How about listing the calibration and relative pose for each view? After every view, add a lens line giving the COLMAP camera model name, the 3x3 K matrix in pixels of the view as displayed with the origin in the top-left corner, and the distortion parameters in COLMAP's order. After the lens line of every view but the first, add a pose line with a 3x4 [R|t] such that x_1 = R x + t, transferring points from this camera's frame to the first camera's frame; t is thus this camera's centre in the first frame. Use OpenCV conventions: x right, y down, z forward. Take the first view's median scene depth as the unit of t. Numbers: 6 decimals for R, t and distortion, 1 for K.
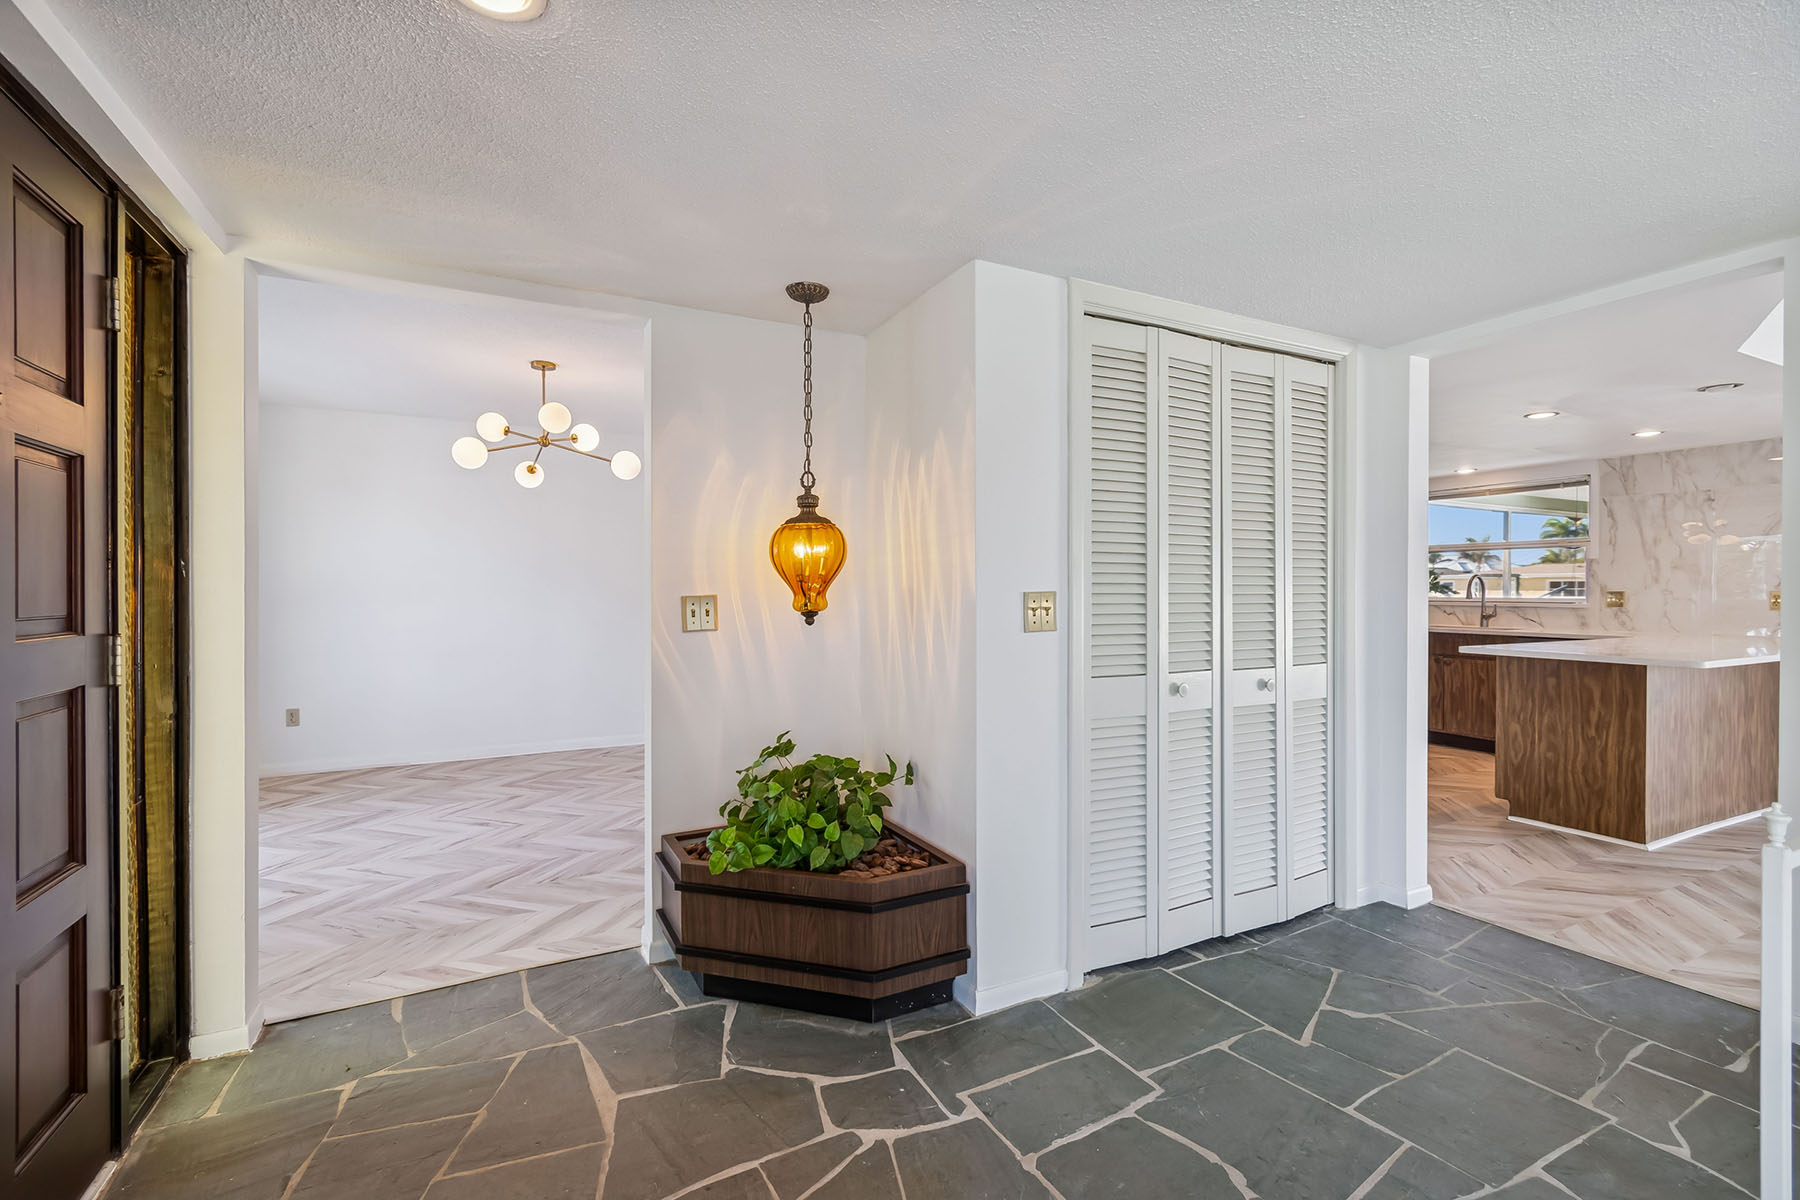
lens RADIAL K [[795.2, 0, 903.3], [0, 795.2, 596.8], [0, 0, 1]] dist [0.000337, -0.000515]
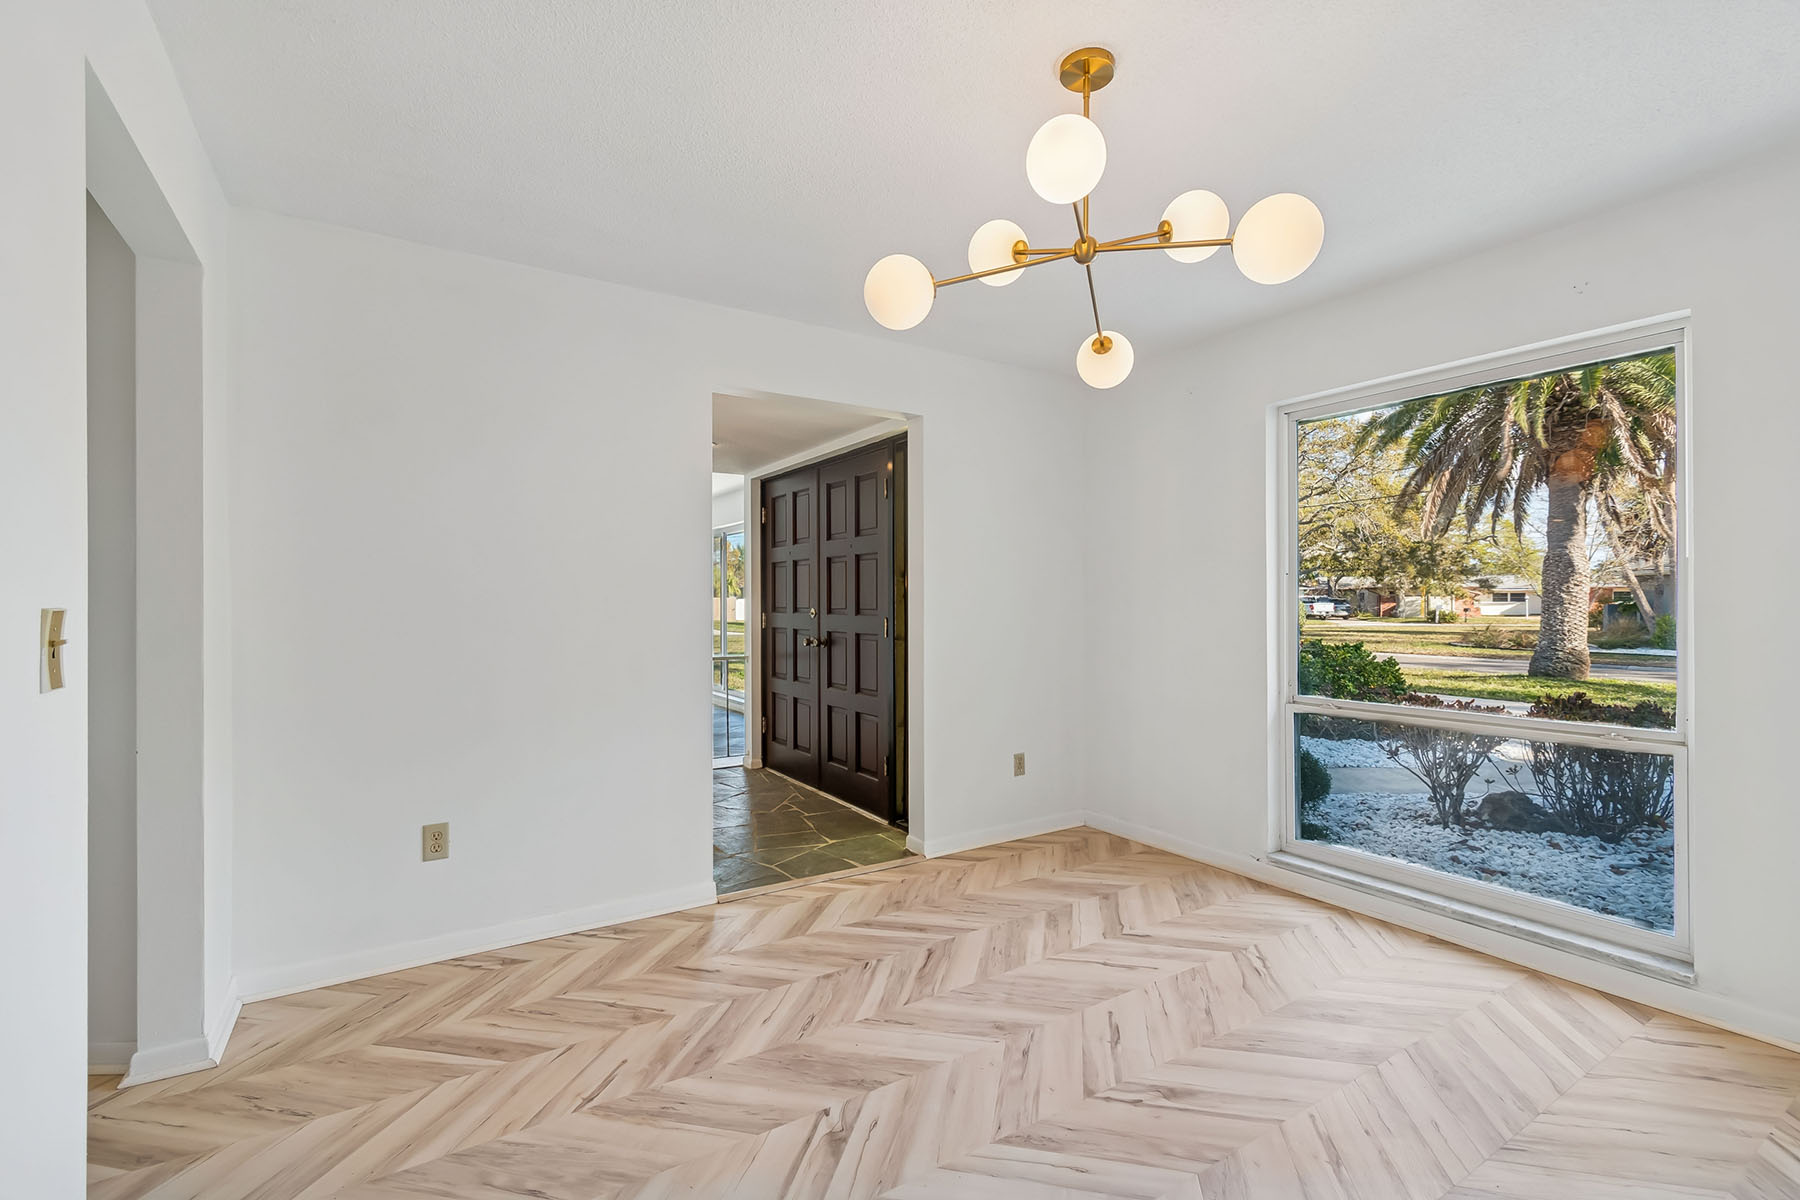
lens RADIAL K [[793.1, 0, 894.4], [0, 793.1, 609.0], [0, 0, 1]] dist [0.000276, -0.000336]
pose [[-0.995032, -0.000035, -0.099558, -0.344876], [-0.002746, 0.999629, 0.027096, -0.017124], [0.099520, 0.027234, -0.994663, 1.575729]]
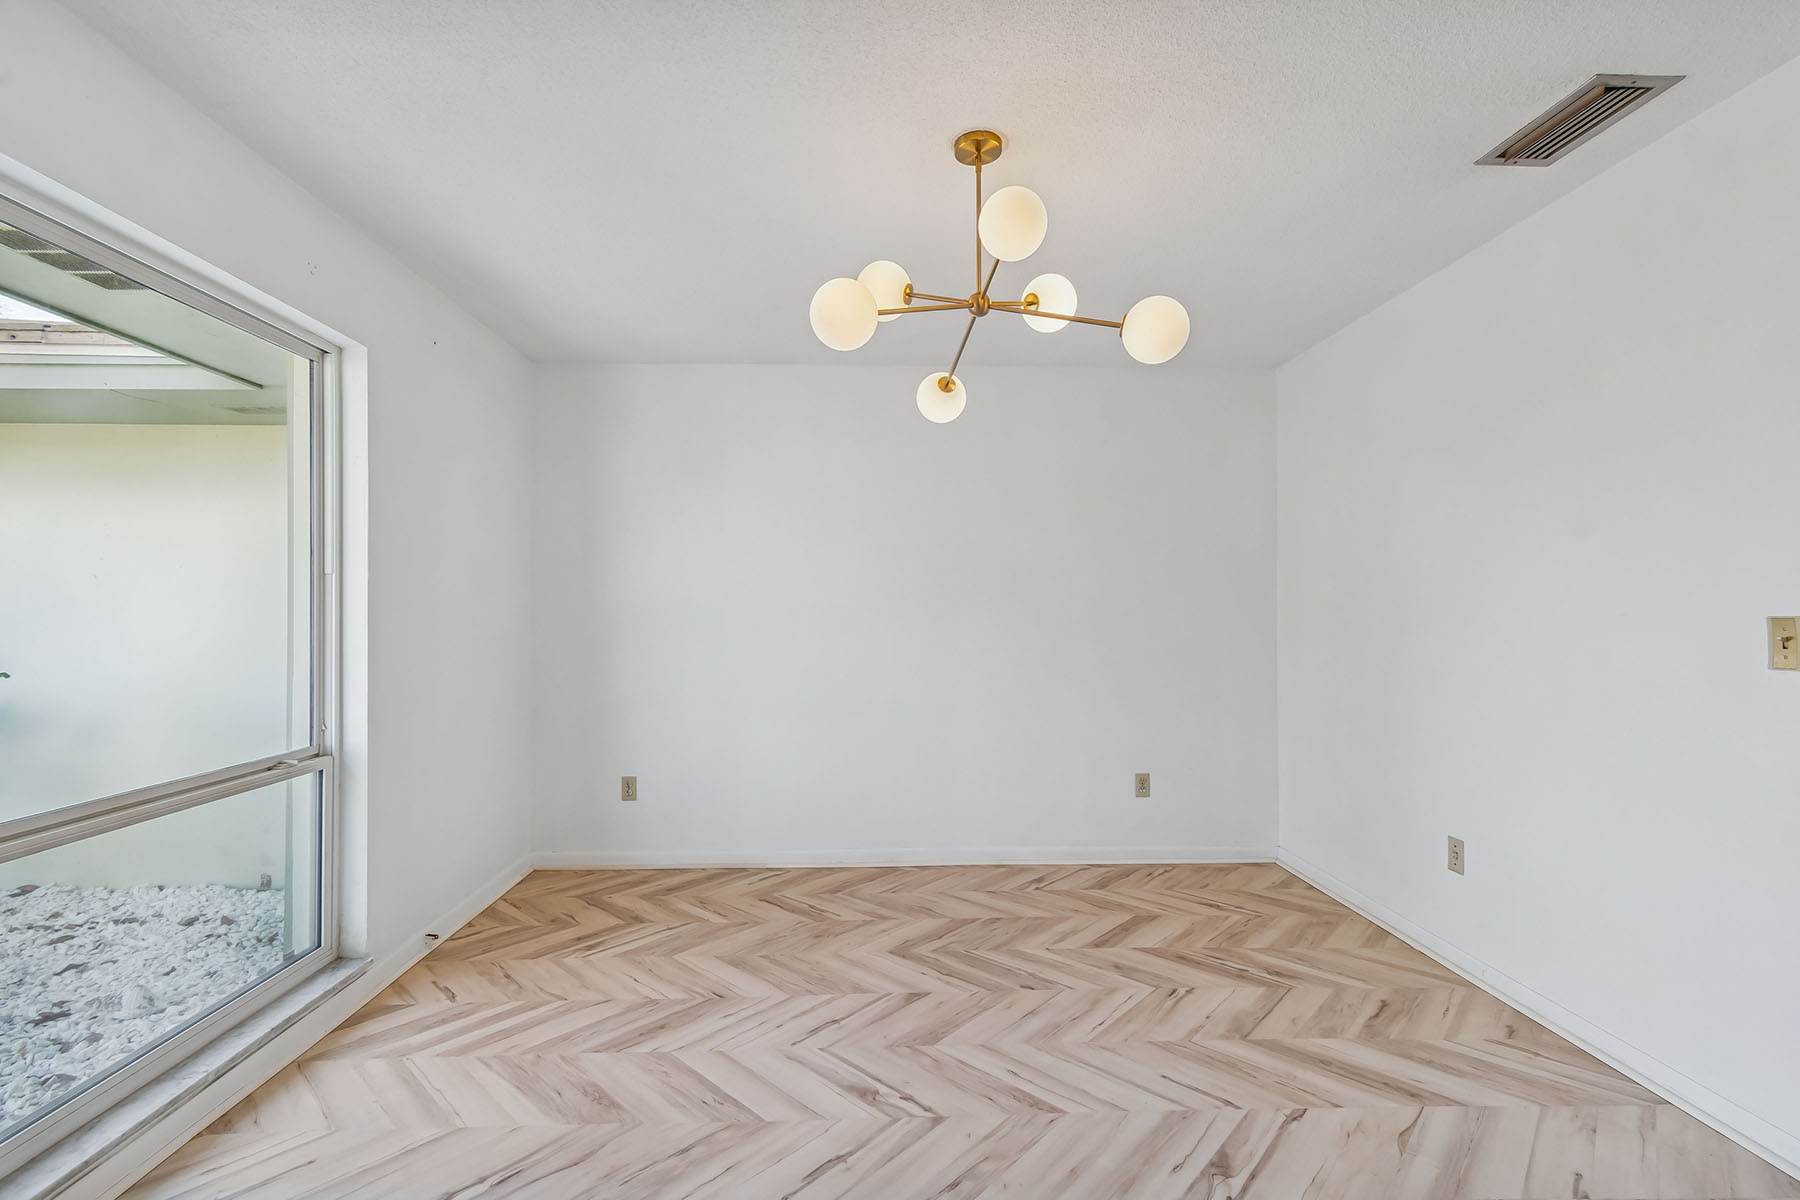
lens RADIAL K [[793.1, 0, 894.4], [0, 793.1, 609.0], [0, 0, 1]] dist [0.000276, -0.000336]
pose [[0.908034, -0.005478, -0.418860, -0.335323], [-0.000181, 0.999909, -0.013470, -0.005059], [0.418896, 0.012307, 0.907951, 0.612268]]
